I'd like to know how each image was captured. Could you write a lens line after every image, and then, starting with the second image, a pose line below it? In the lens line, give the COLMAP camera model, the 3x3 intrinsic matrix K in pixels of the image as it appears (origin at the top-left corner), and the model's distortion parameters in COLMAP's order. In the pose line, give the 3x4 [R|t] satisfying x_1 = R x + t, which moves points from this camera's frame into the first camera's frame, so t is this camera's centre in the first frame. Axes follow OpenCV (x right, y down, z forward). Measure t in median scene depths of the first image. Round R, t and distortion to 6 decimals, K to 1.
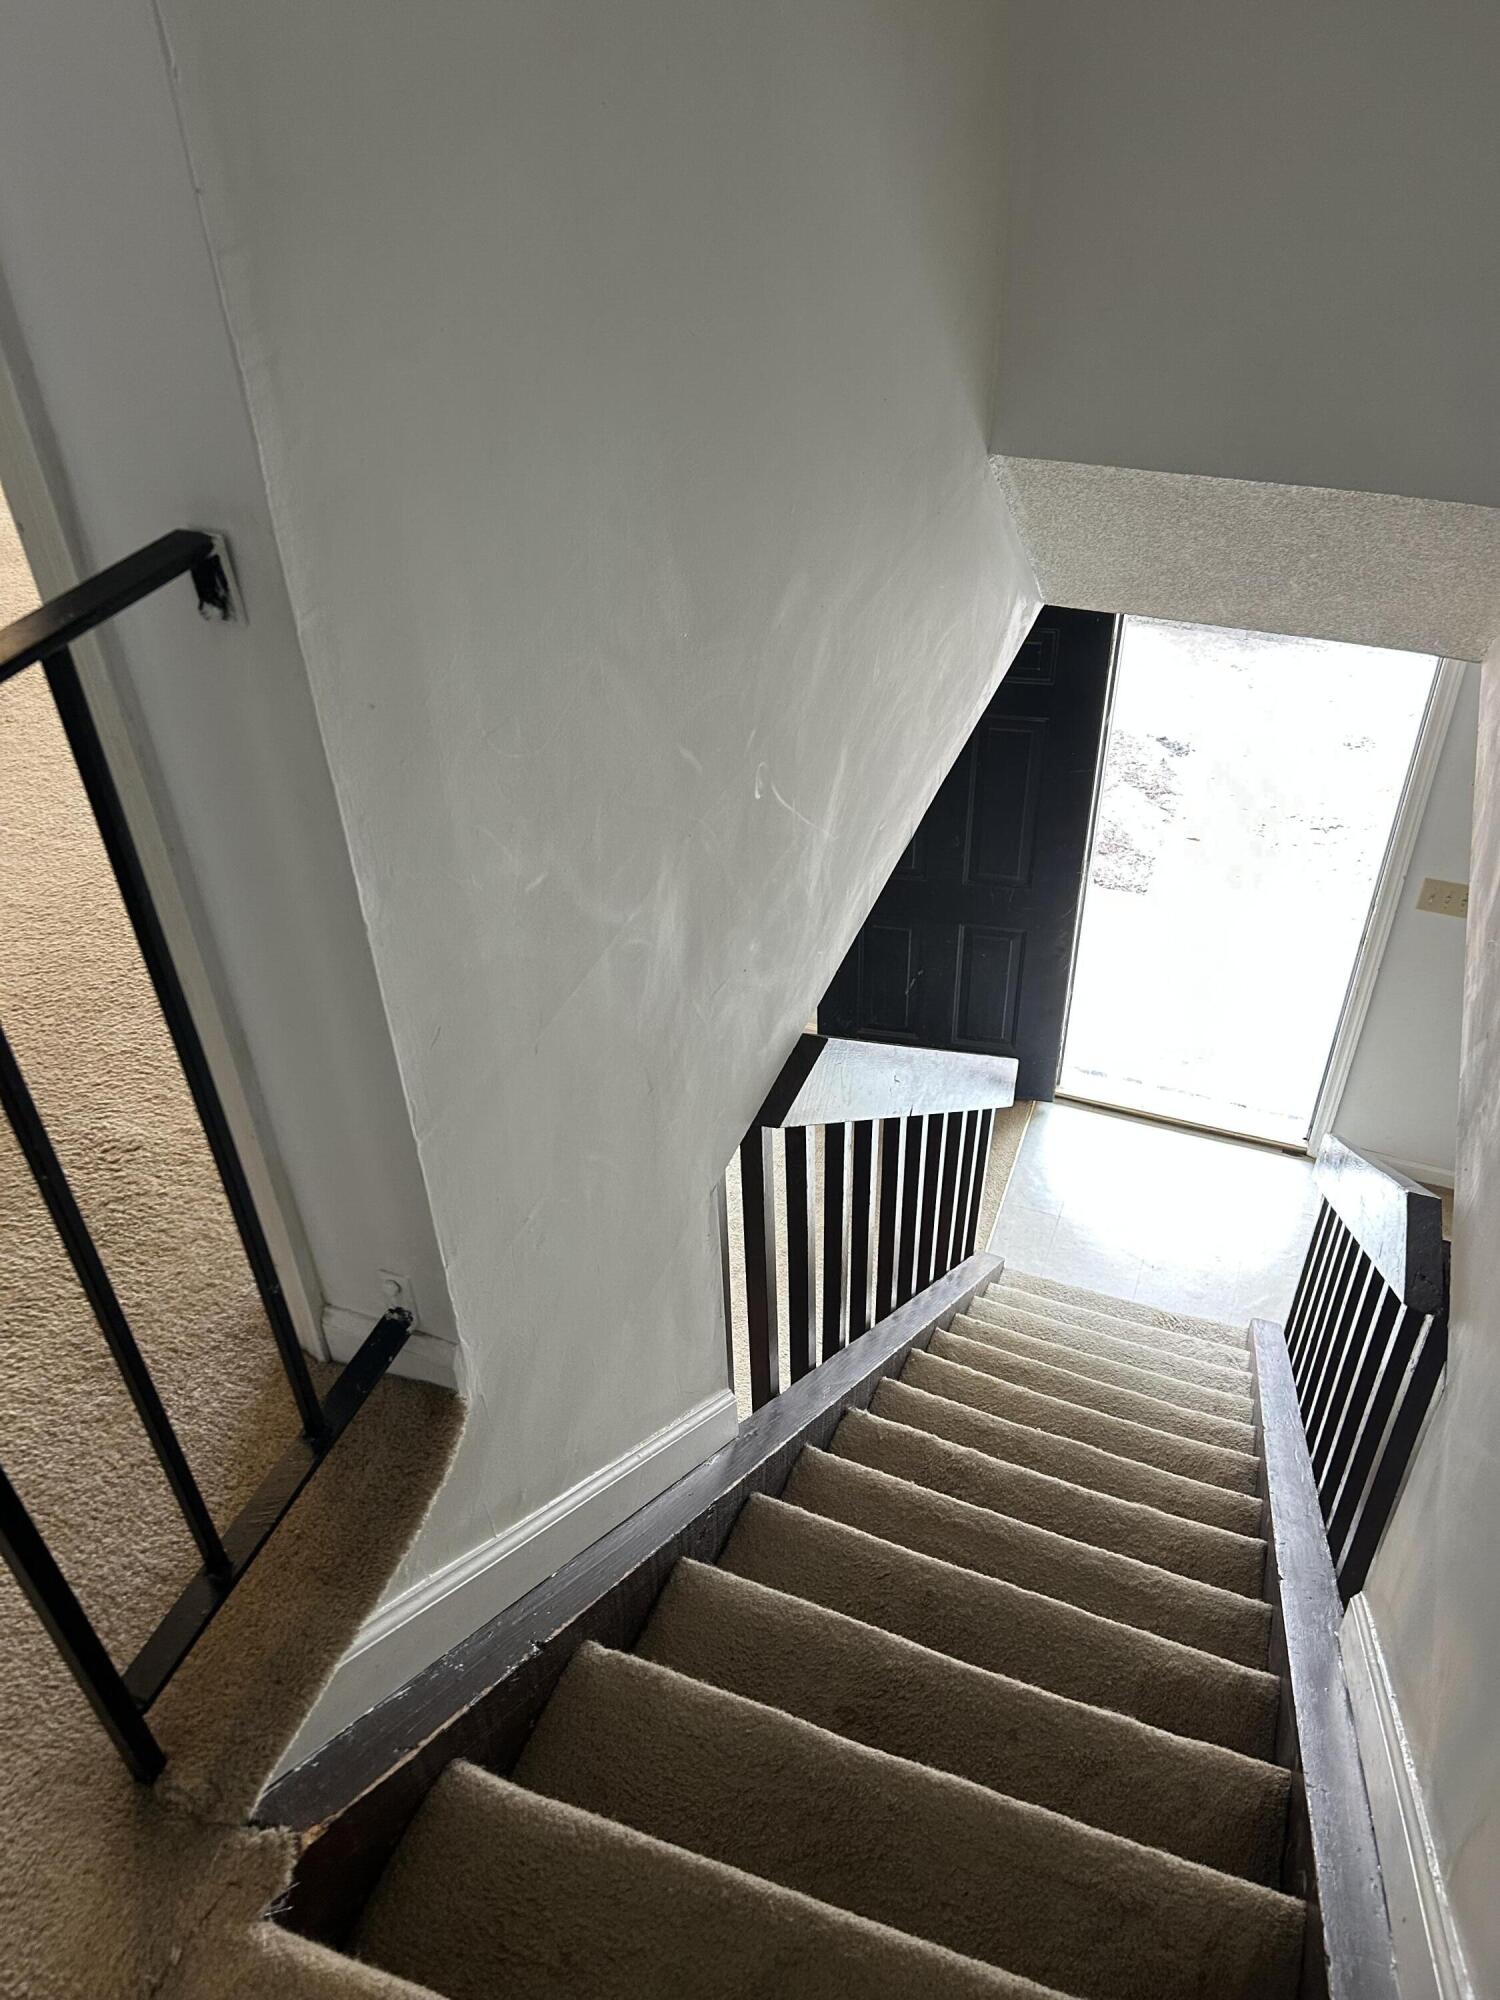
lens RADIAL K [[1534.0, 0, 750.0], [0, 1534.0, 1000.0], [0, 0, 1]] dist [0.016737, -0.005516]
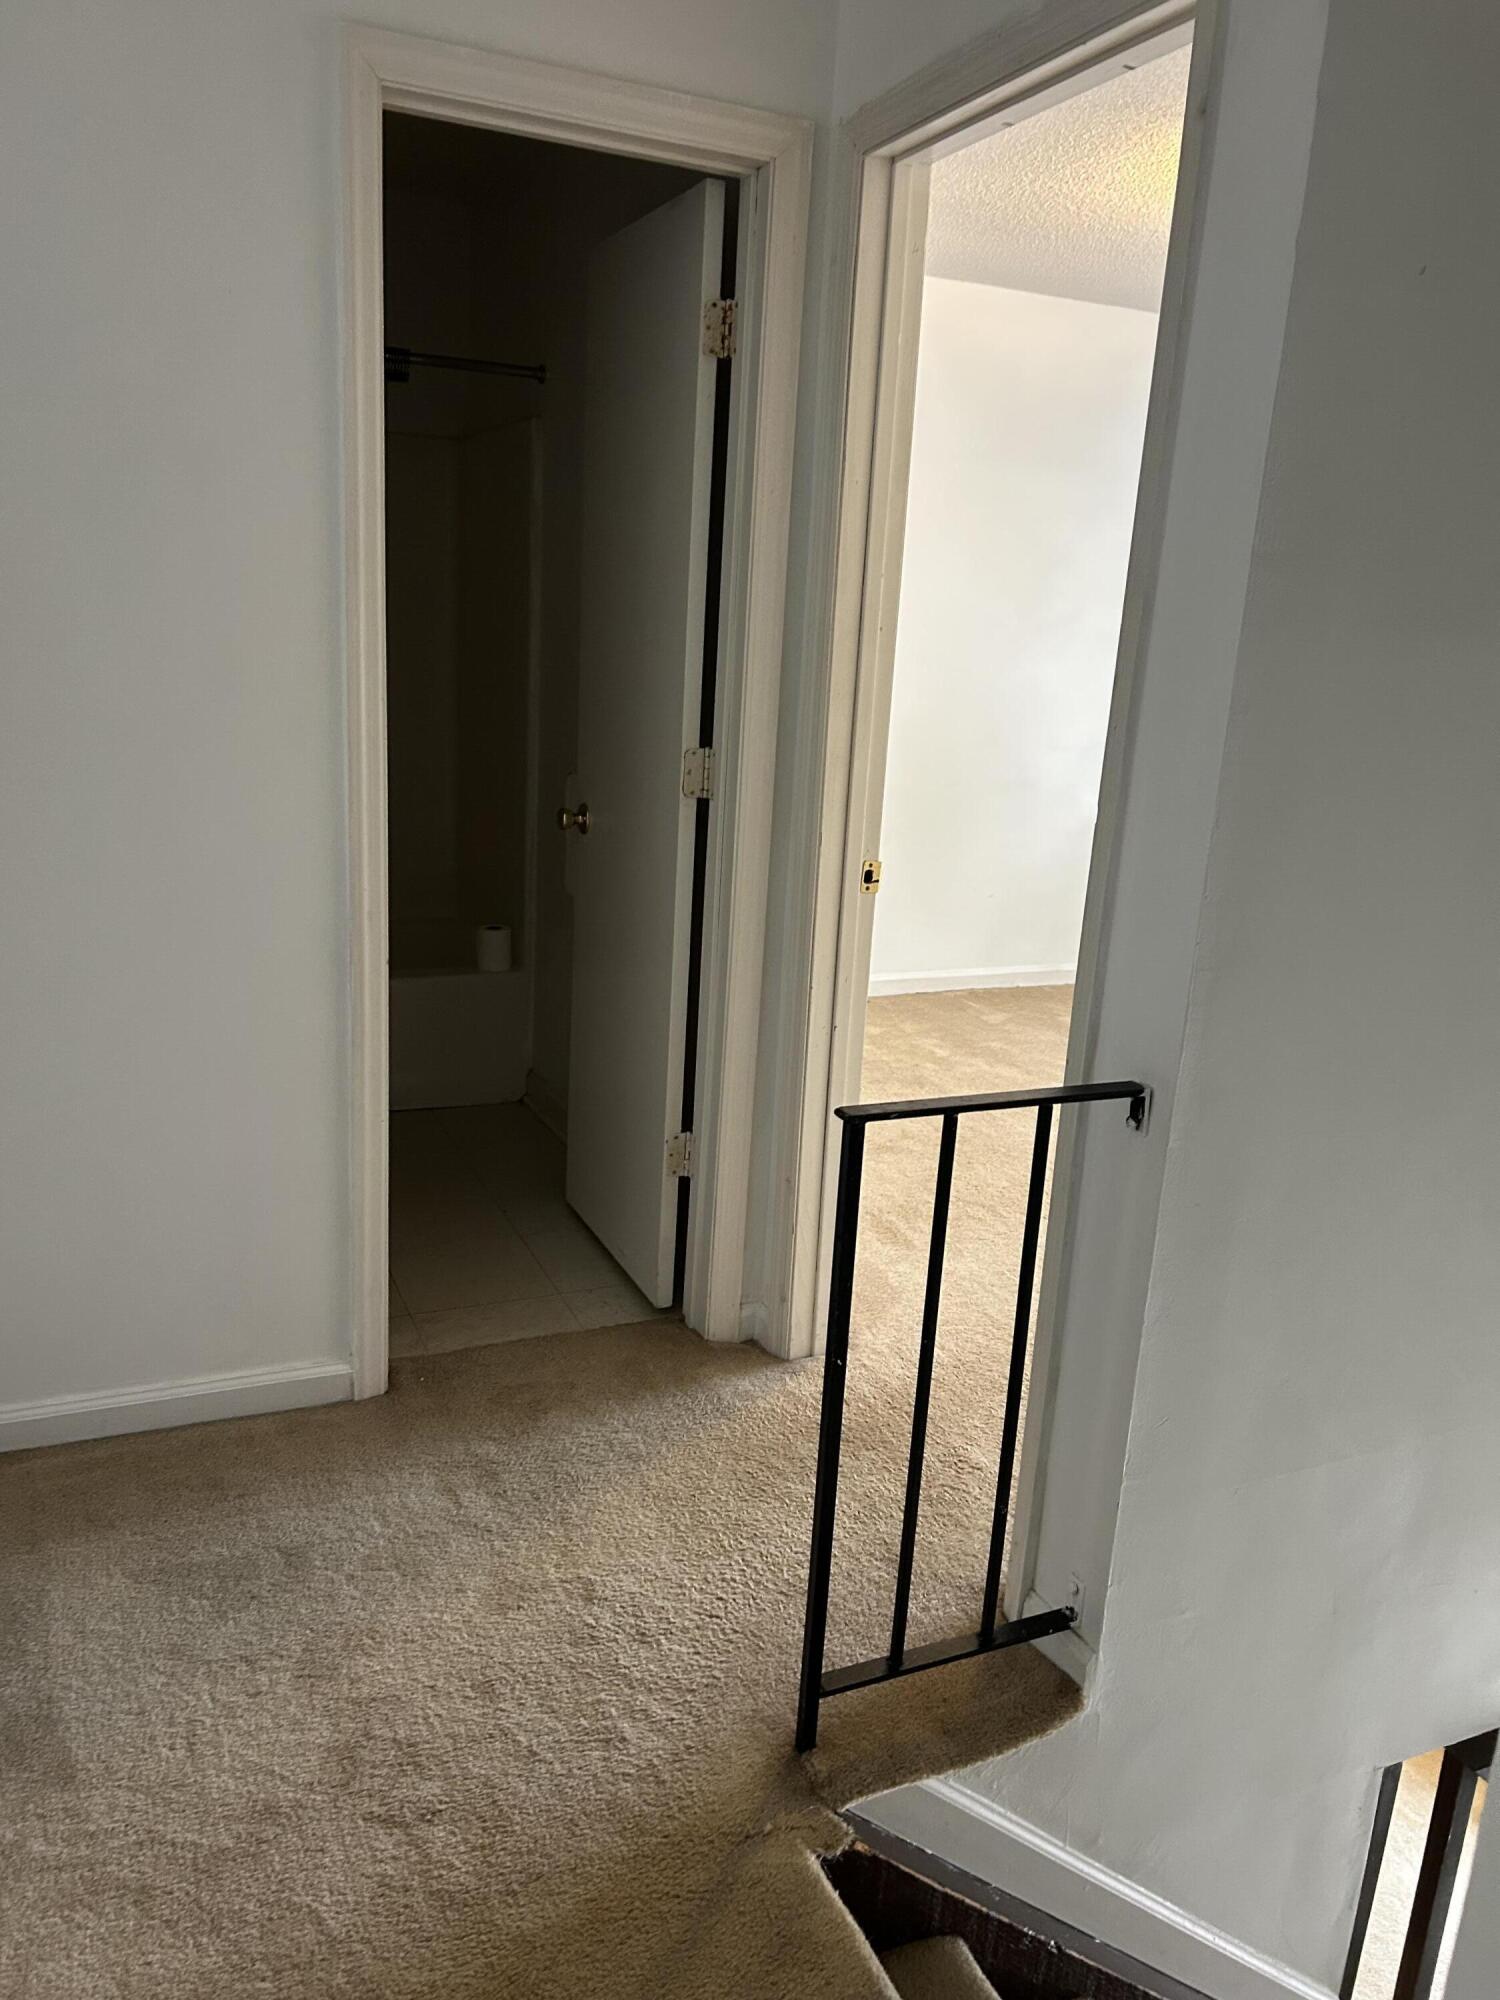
lens RADIAL K [[1534.0, 0, 750.0], [0, 1534.0, 1000.0], [0, 0, 1]] dist [0.016737, -0.005516]
pose [[0.720280, 0.243311, -0.649612, 0.430685], [-0.493607, 0.837745, -0.233528, 0.251885], [0.487390, 0.488859, 0.723511, -0.580738]]
